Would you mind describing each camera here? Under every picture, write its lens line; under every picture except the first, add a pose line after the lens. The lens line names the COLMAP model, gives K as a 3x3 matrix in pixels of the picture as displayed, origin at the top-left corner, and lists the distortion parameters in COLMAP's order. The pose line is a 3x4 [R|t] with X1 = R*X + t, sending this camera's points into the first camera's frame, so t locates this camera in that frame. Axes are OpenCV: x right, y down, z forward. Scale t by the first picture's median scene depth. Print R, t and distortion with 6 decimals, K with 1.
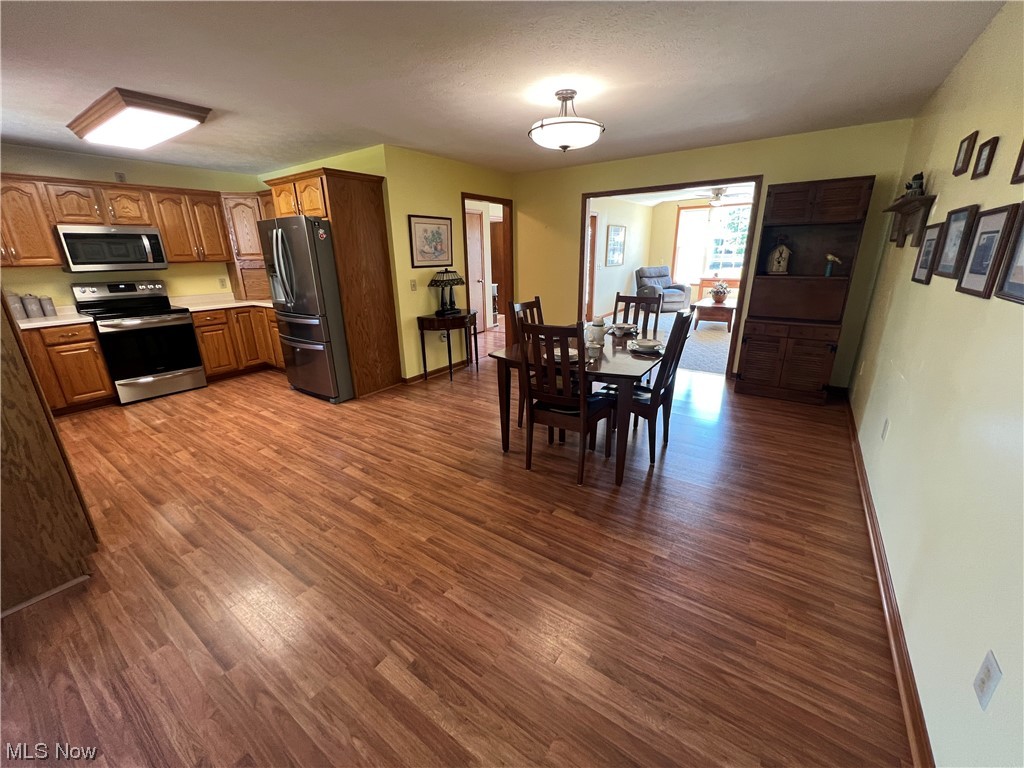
lens RADIAL K [[408.1, 0, 509.9], [0, 408.1, 383.0], [0, 0, 1]] dist [-0.000179, 0.000002]
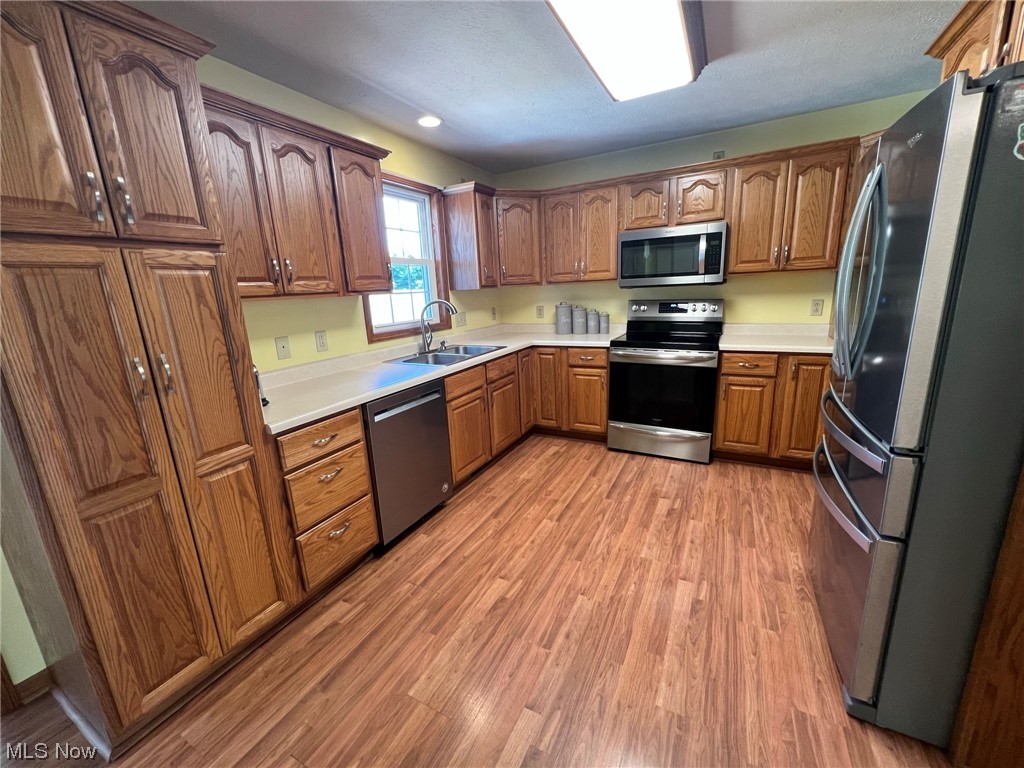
lens RADIAL K [[408.1, 0, 509.5], [0, 408.1, 382.8], [0, 0, 1]] dist [-0.000179, 0.000002]
pose [[0.126687, 0.235555, -0.963568, -0.228687], [-0.261936, 0.944860, 0.196543, -0.187728], [0.956734, 0.227494, 0.181402, 0.660189]]
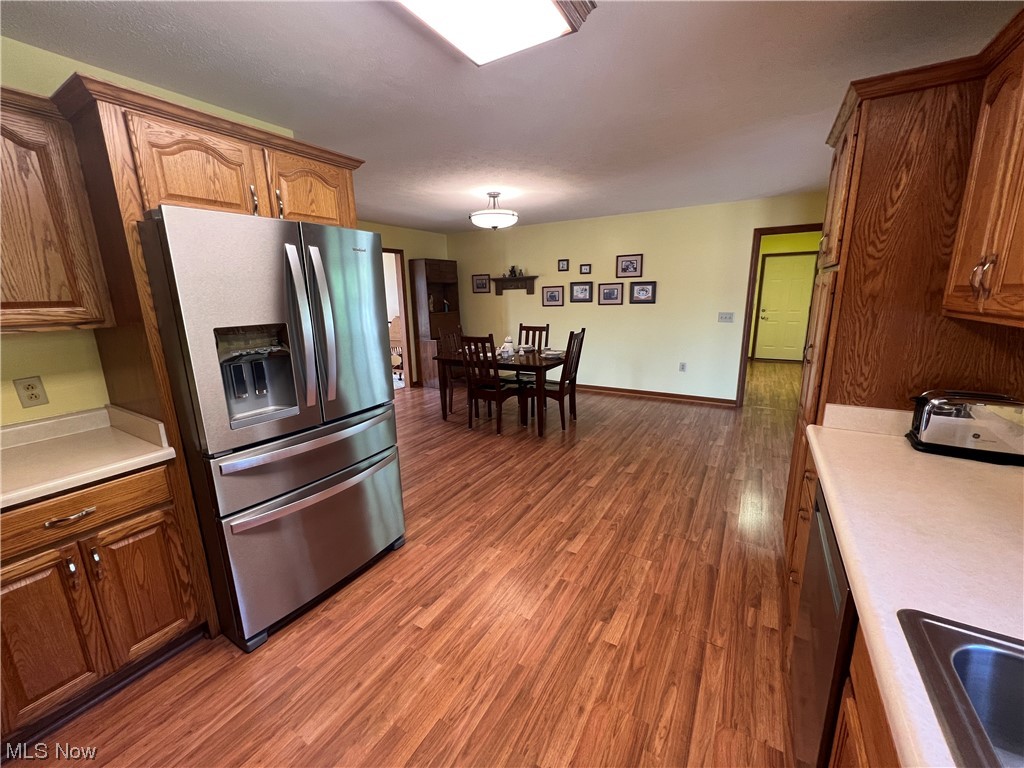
lens RADIAL K [[408.1, 0, 509.1], [0, 408.1, 384.3], [0, 0, 1]] dist [-0.000179, 0.000002]
pose [[-0.069606, -0.201953, 0.976919, -1.010014], [0.329009, 0.919853, 0.213598, -0.248273], [-0.941758, 0.336283, 0.002417, 0.804051]]
